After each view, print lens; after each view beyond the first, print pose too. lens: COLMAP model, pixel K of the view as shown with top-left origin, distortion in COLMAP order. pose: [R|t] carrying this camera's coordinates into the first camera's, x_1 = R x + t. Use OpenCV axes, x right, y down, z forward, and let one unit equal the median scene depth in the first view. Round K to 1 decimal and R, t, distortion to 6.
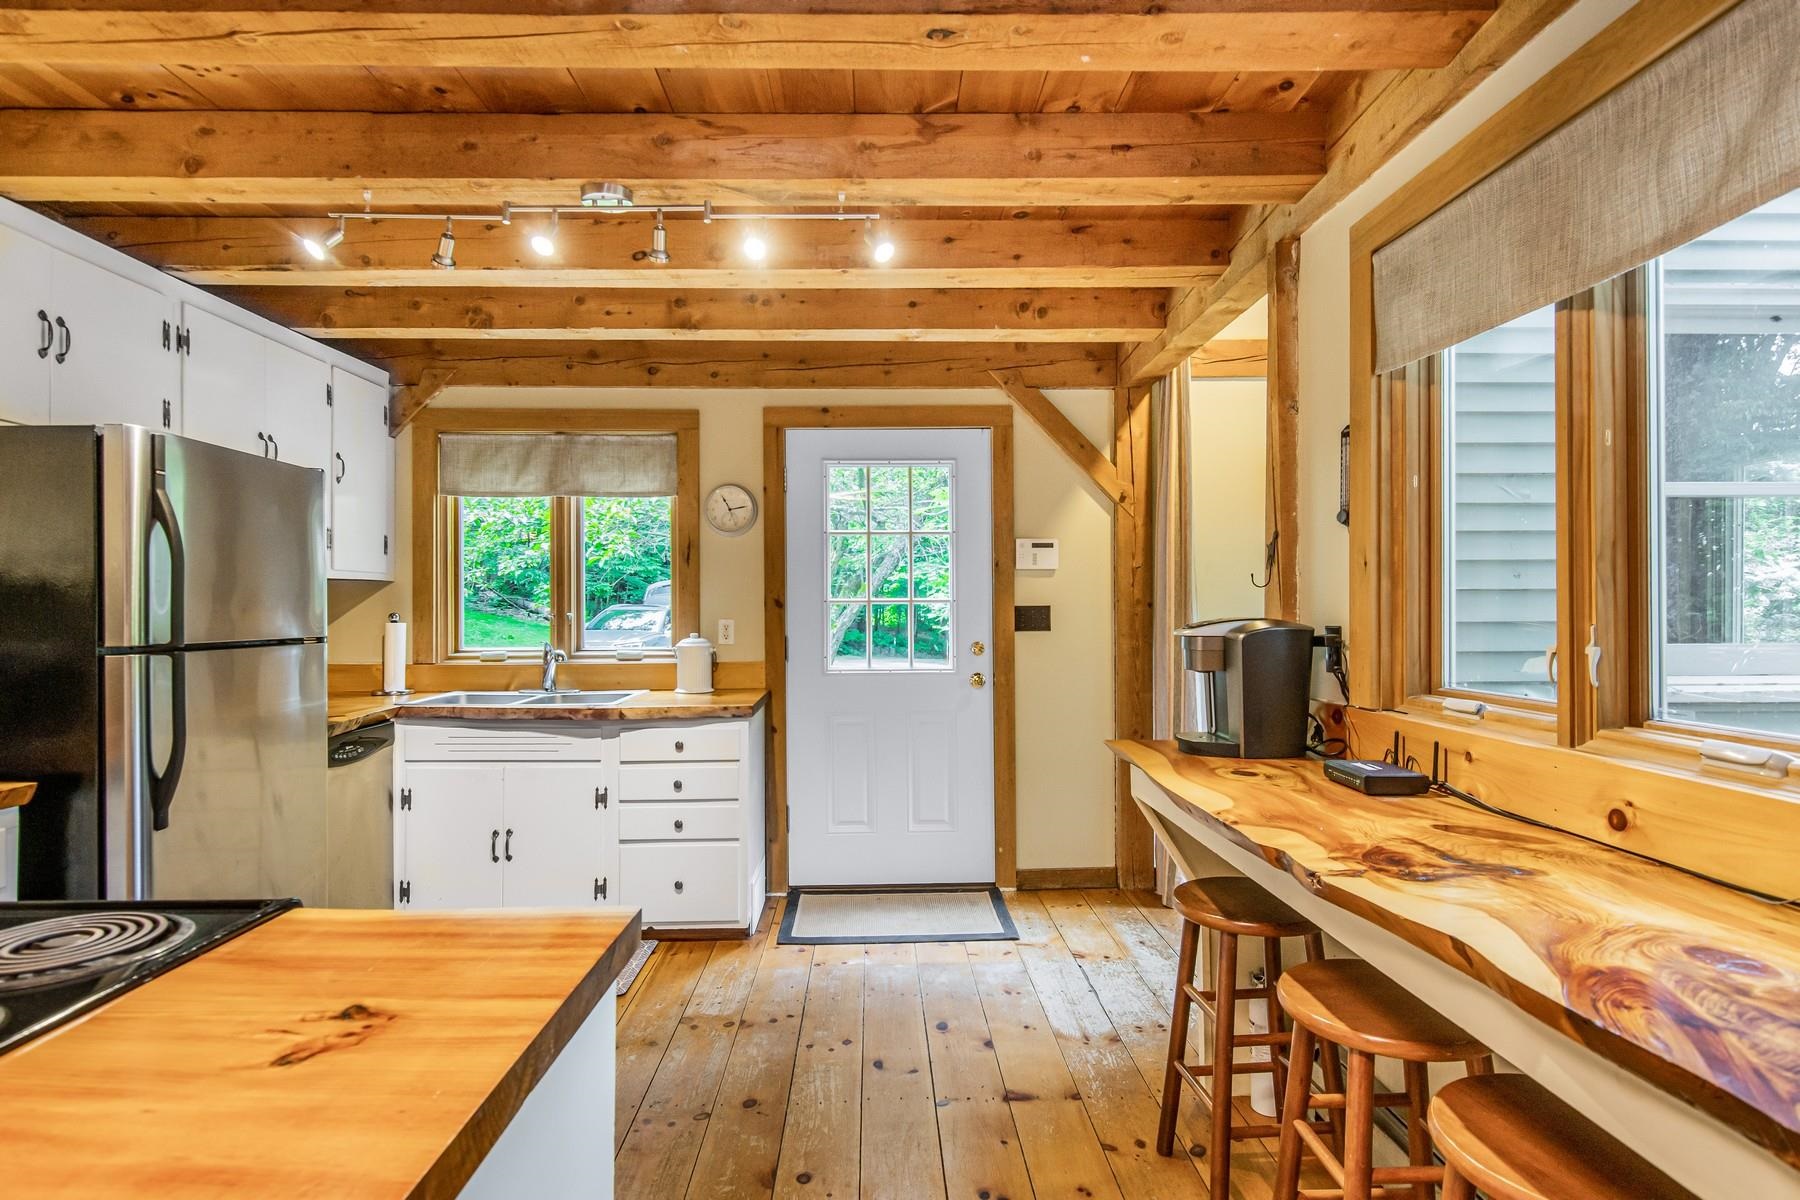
lens RADIAL K [[940.6, 0, 884.0], [0, 940.6, 607.4], [0, 0, 1]] dist [0.016602, -0.007343]
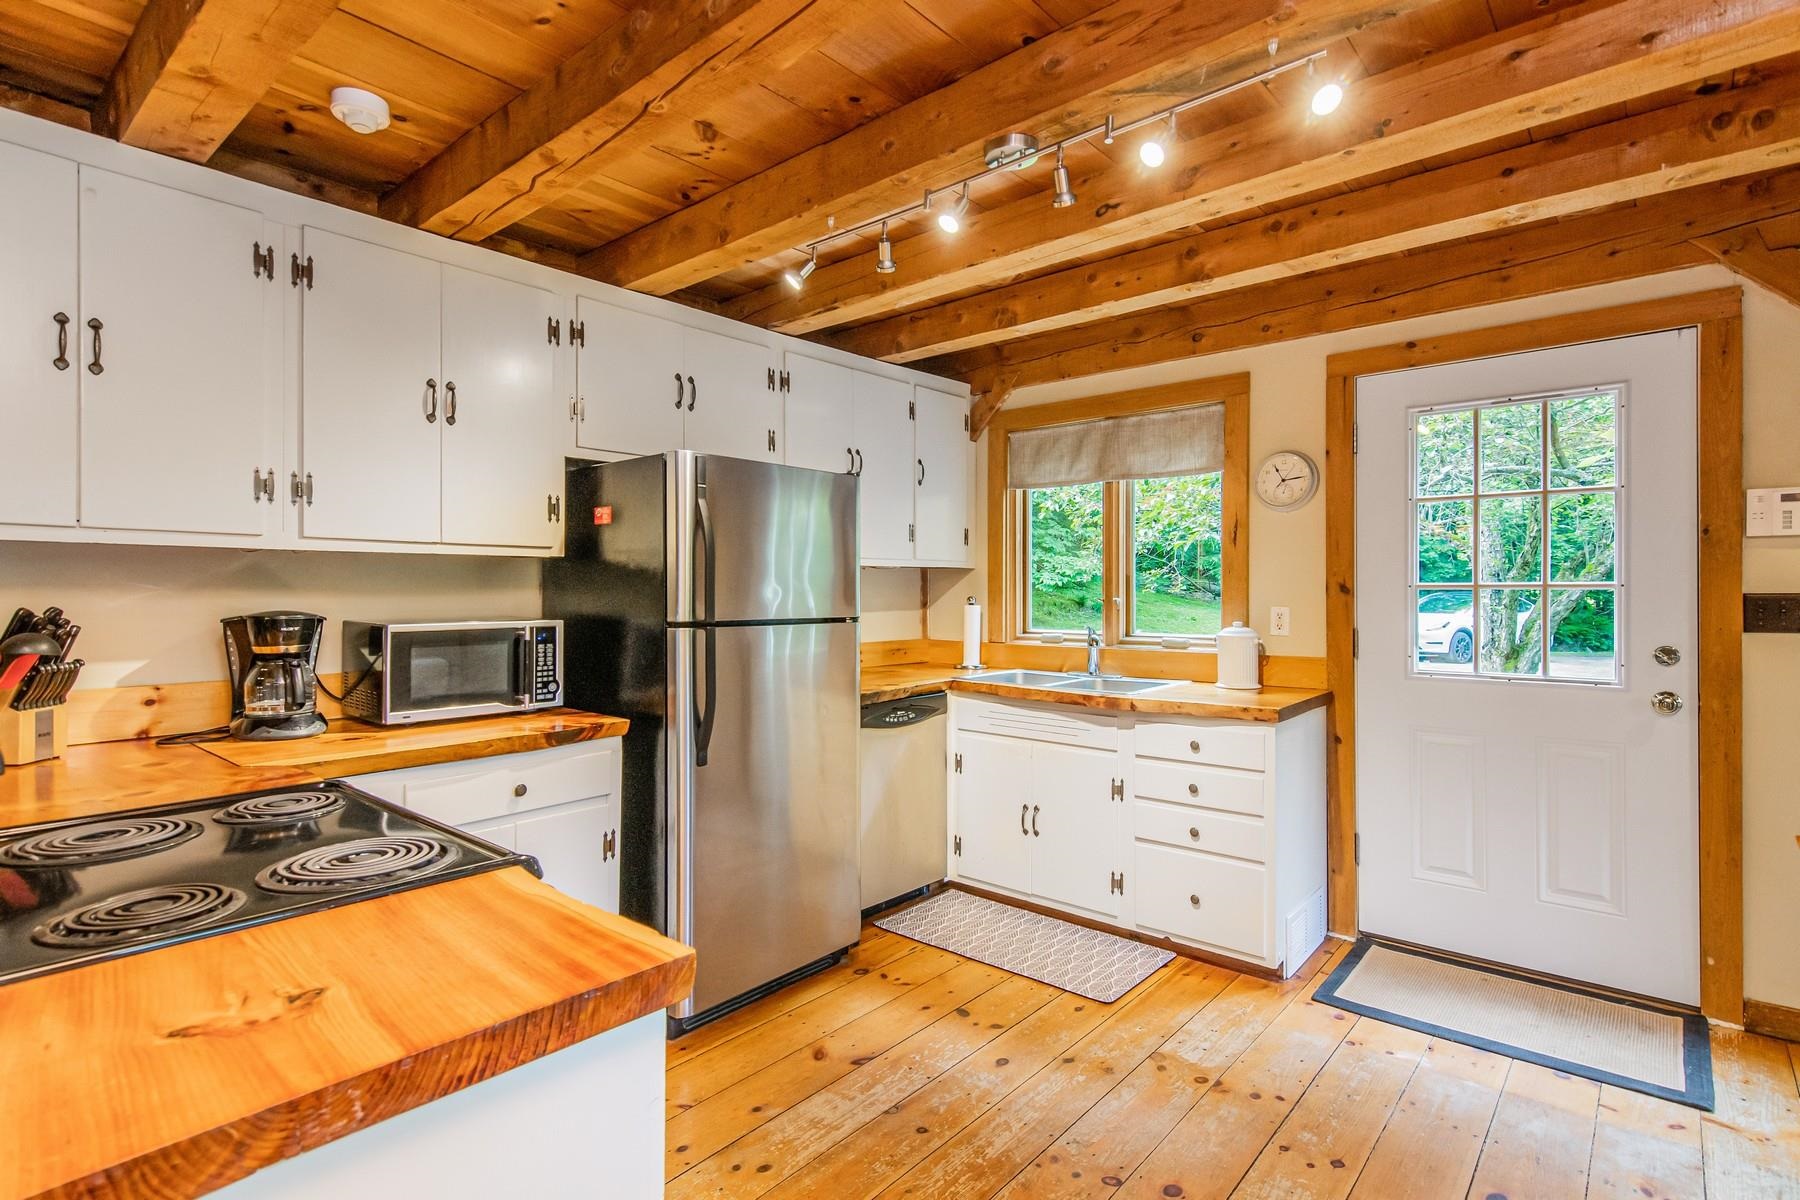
lens RADIAL K [[882.1, 0, 891.5], [0, 882.1, 597.9], [0, 0, 1]] dist [0.030410, -0.009790]
pose [[0.747488, 0.008928, -0.664215, 0.129382], [-0.003779, 0.999951, 0.009187, -0.002181], [0.664264, -0.004357, 0.747485, 0.169342]]
